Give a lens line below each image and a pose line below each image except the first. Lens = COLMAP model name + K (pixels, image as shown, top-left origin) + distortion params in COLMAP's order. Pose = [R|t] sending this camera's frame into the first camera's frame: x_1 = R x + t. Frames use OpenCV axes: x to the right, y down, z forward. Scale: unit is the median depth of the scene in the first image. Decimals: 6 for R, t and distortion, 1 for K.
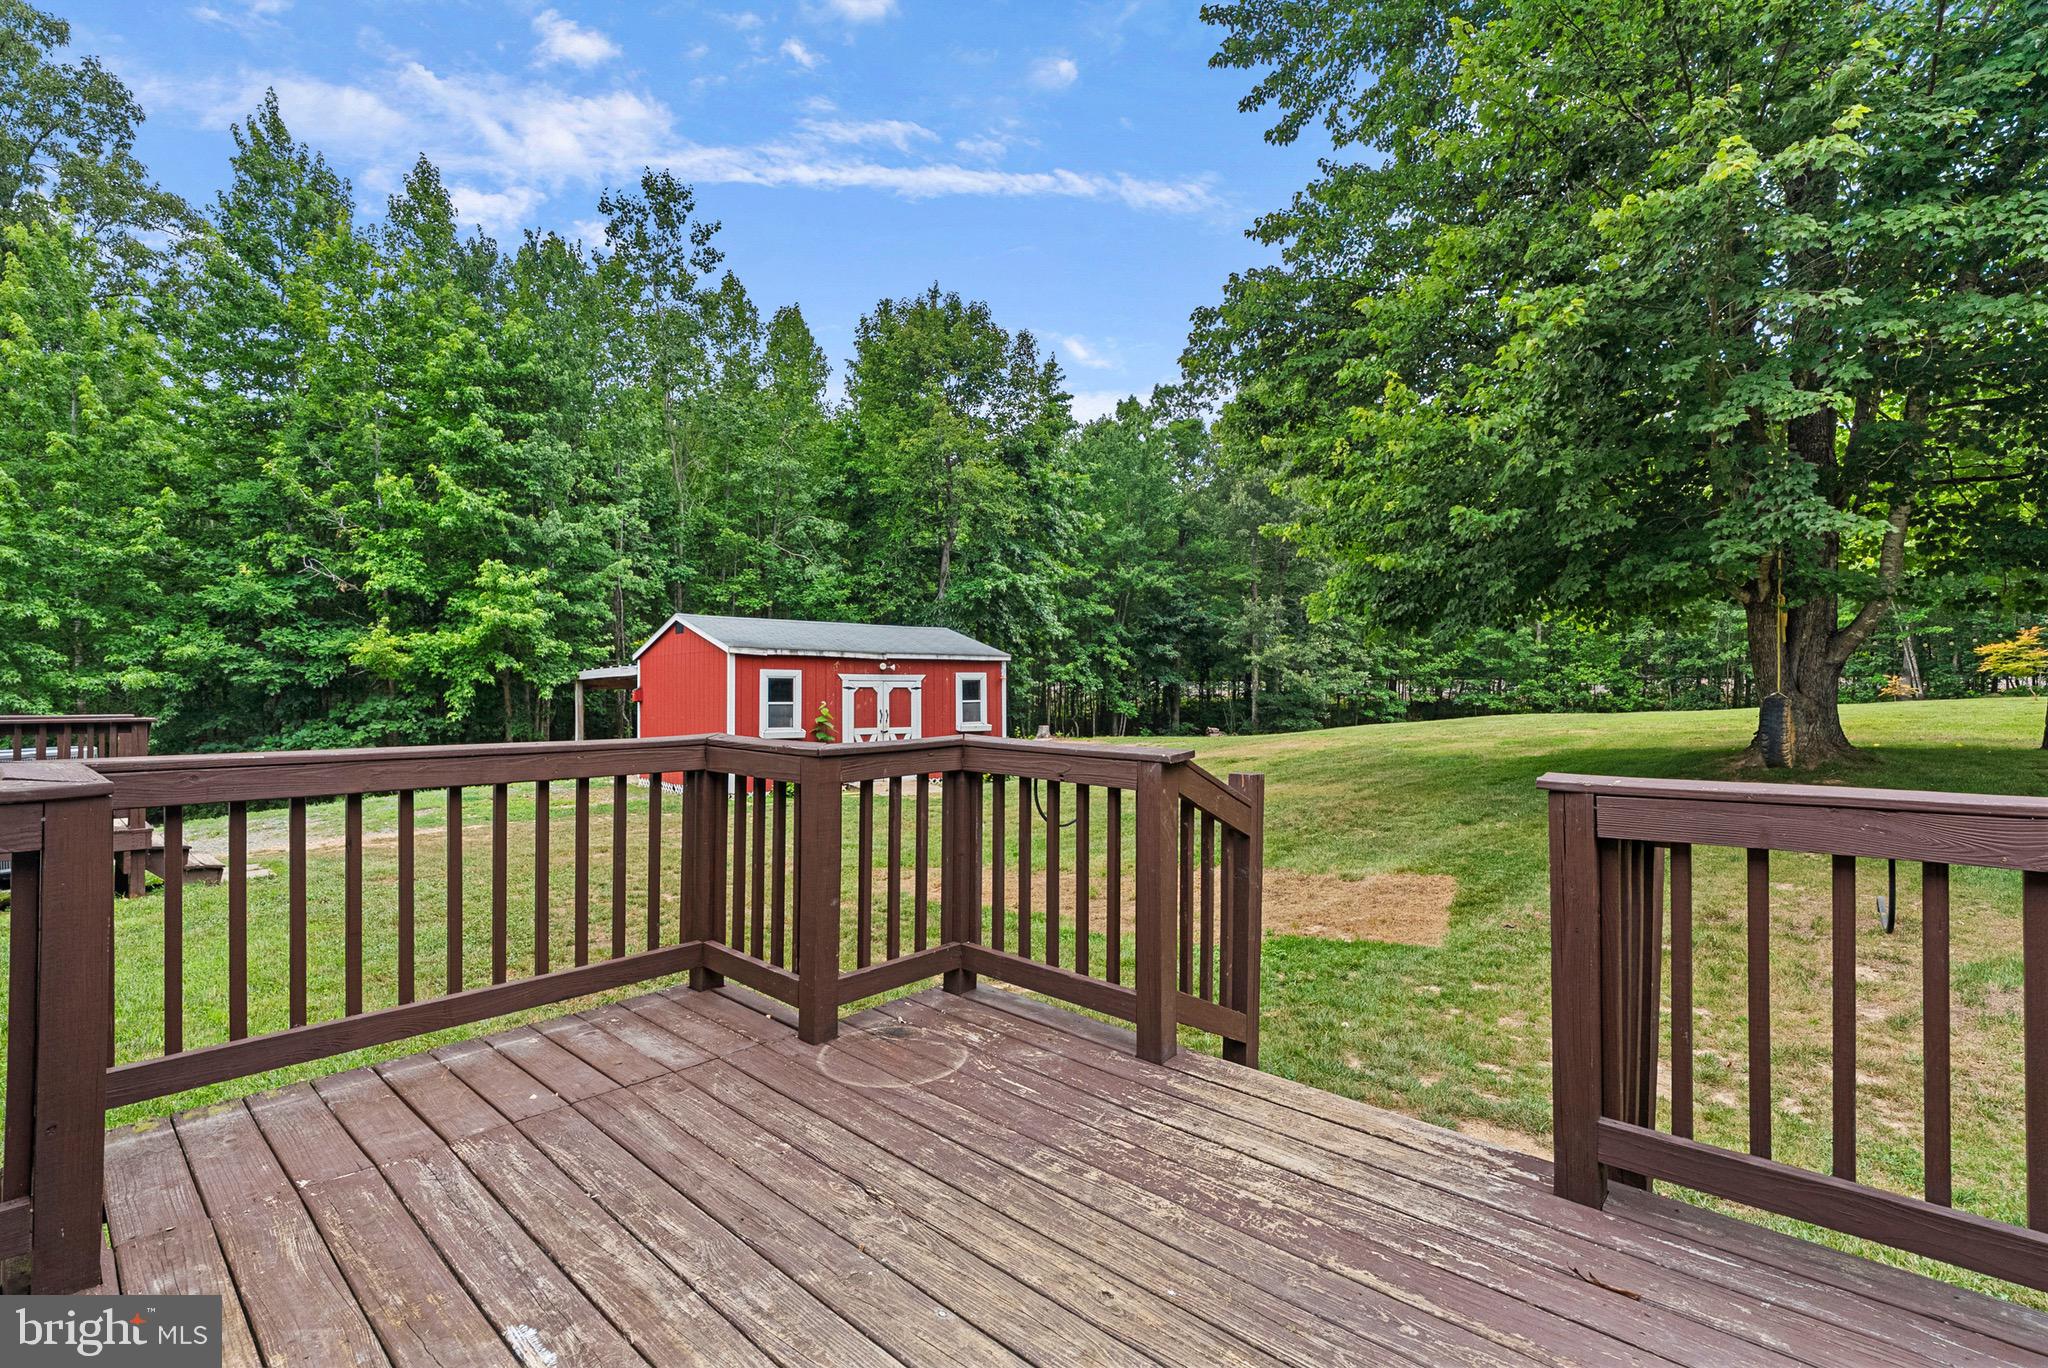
lens RADIAL K [[953.8, 0, 1033.5], [0, 953.8, 684.2], [0, 0, 1]] dist [-0.003279, -0.001116]
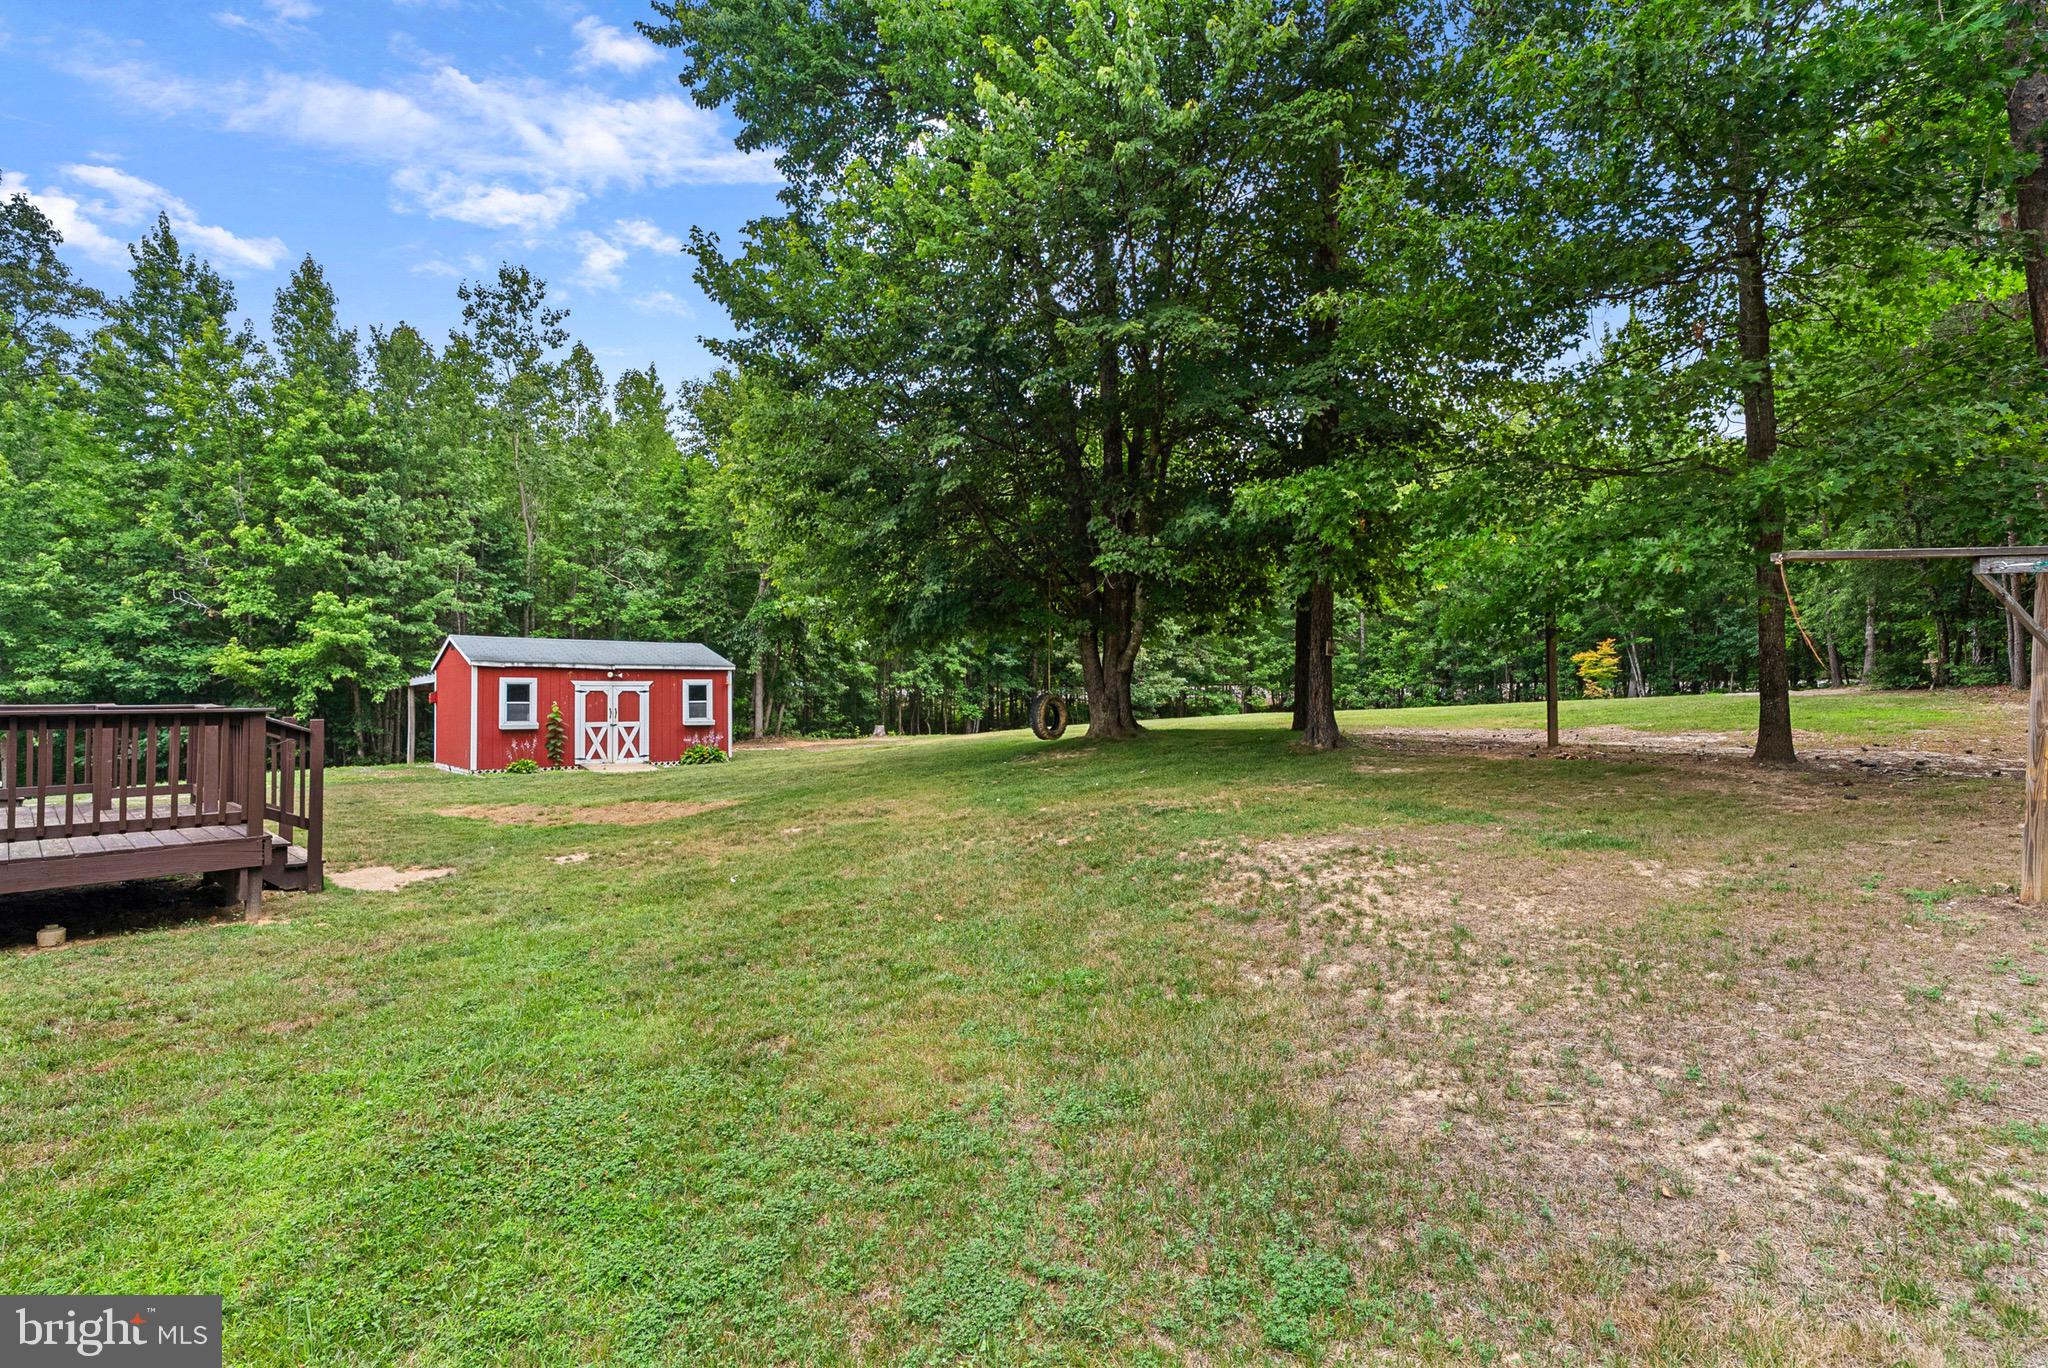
lens RADIAL K [[938.6, 0, 1033.2], [0, 938.6, 682.8], [0, 0, 1]] dist [-0.001967, -0.000405]
pose [[0.999992, -0.002771, 0.002851, 0.363060], [0.002793, 0.999965, -0.007824, 0.003392], [-0.002829, 0.007832, 0.999965, -0.247662]]
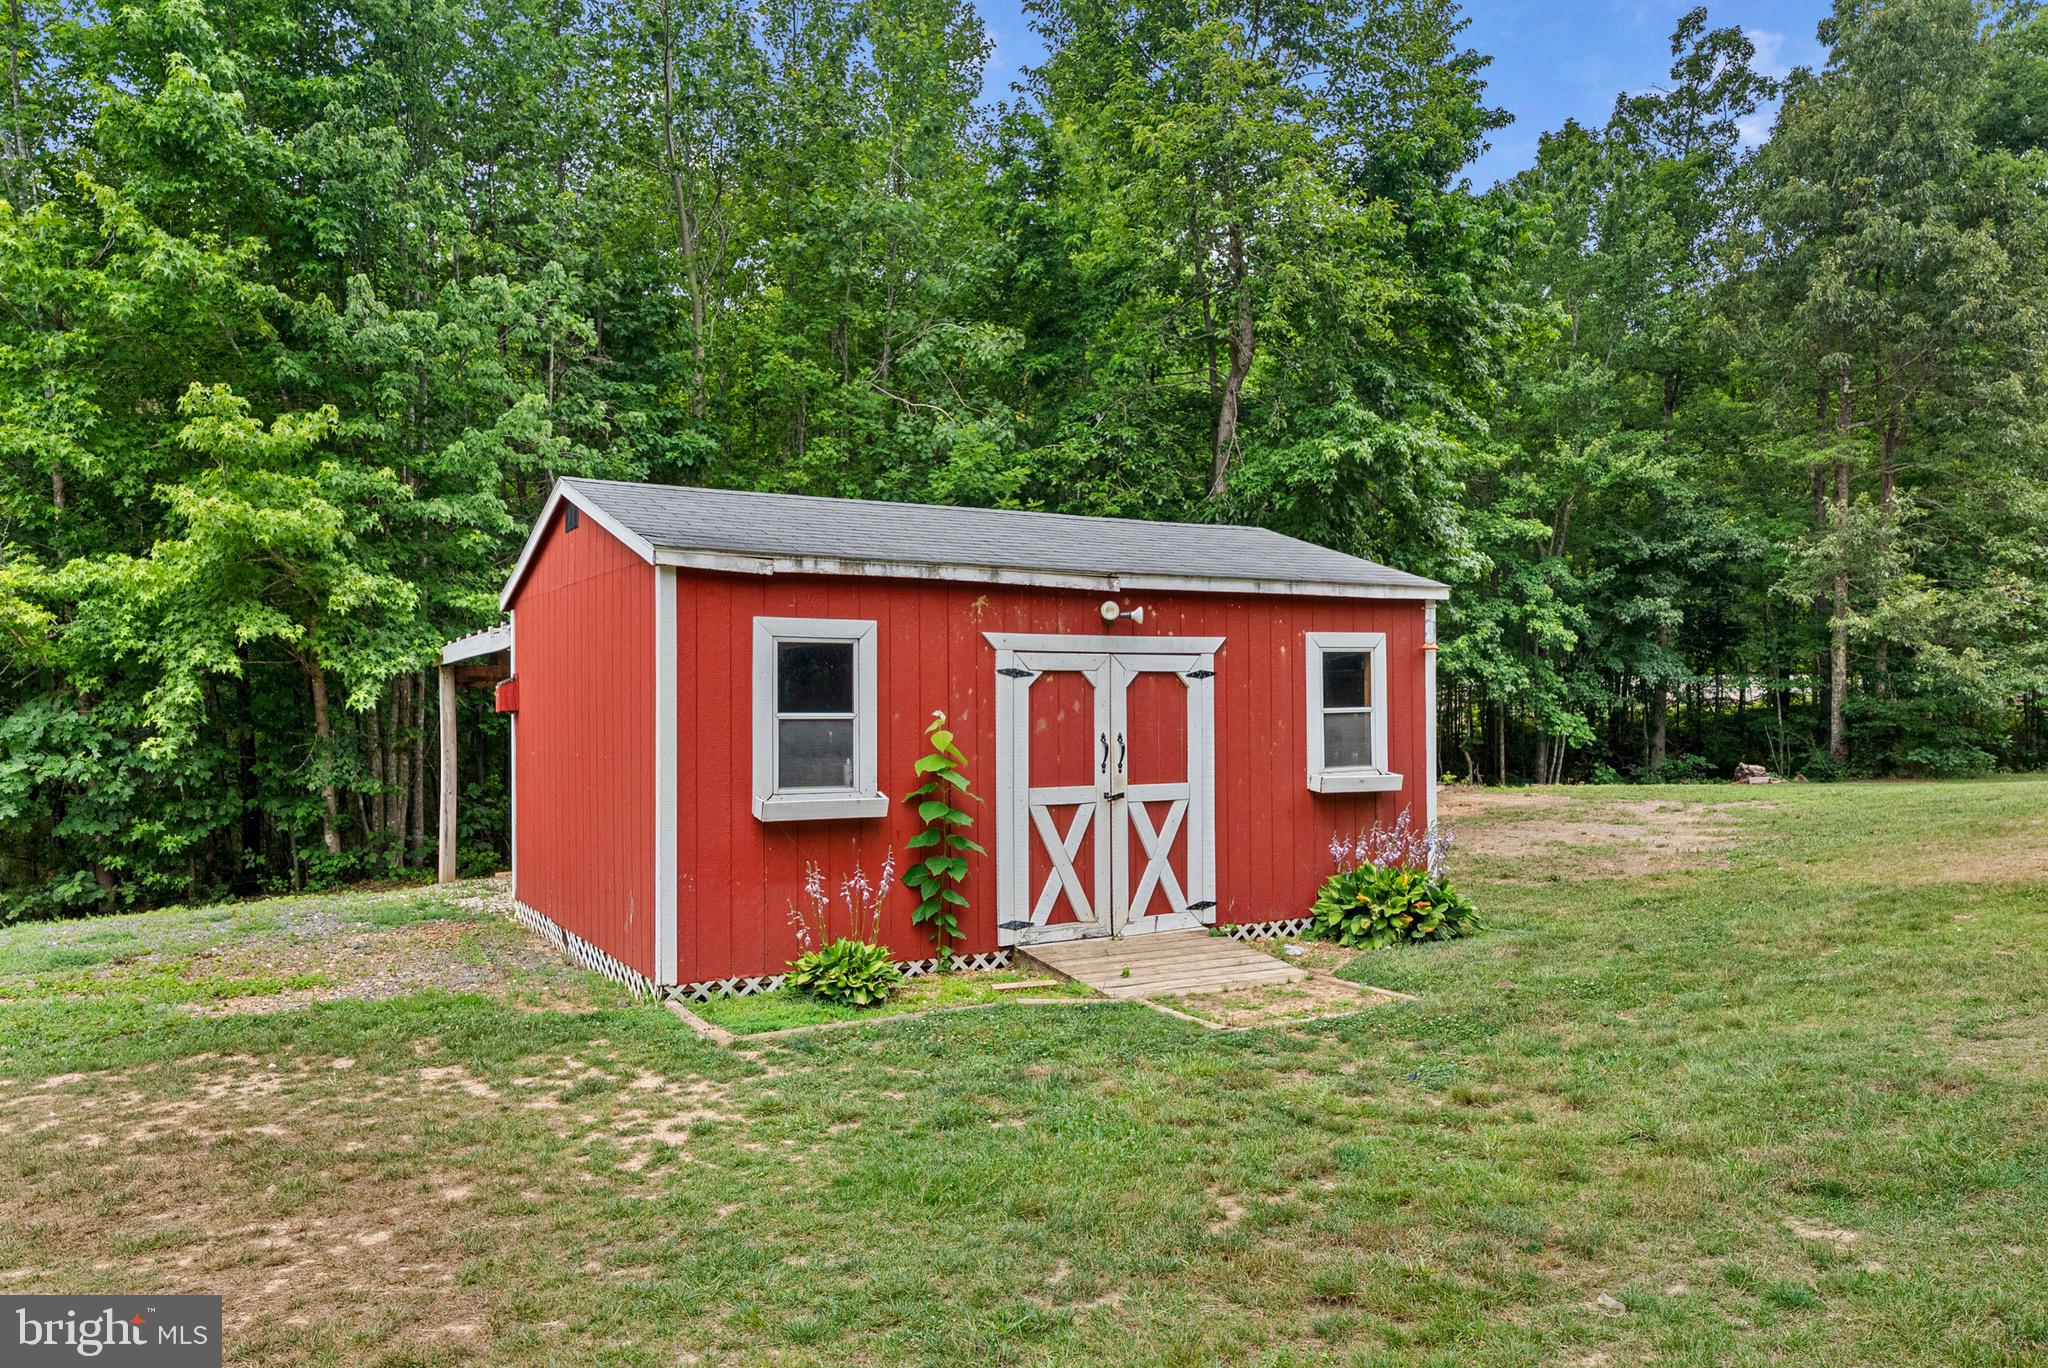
lens RADIAL K [[1428.2, 0, 1026.1], [0, 1428.2, 725.7], [0, 0, 1]] dist [0.008596, 0.003002]
pose [[0.979807, 0.000469, -0.199945, -0.072418], [0.004864, 0.999645, 0.026180, 0.008427], [0.199886, -0.026624, 0.979457, 0.417964]]
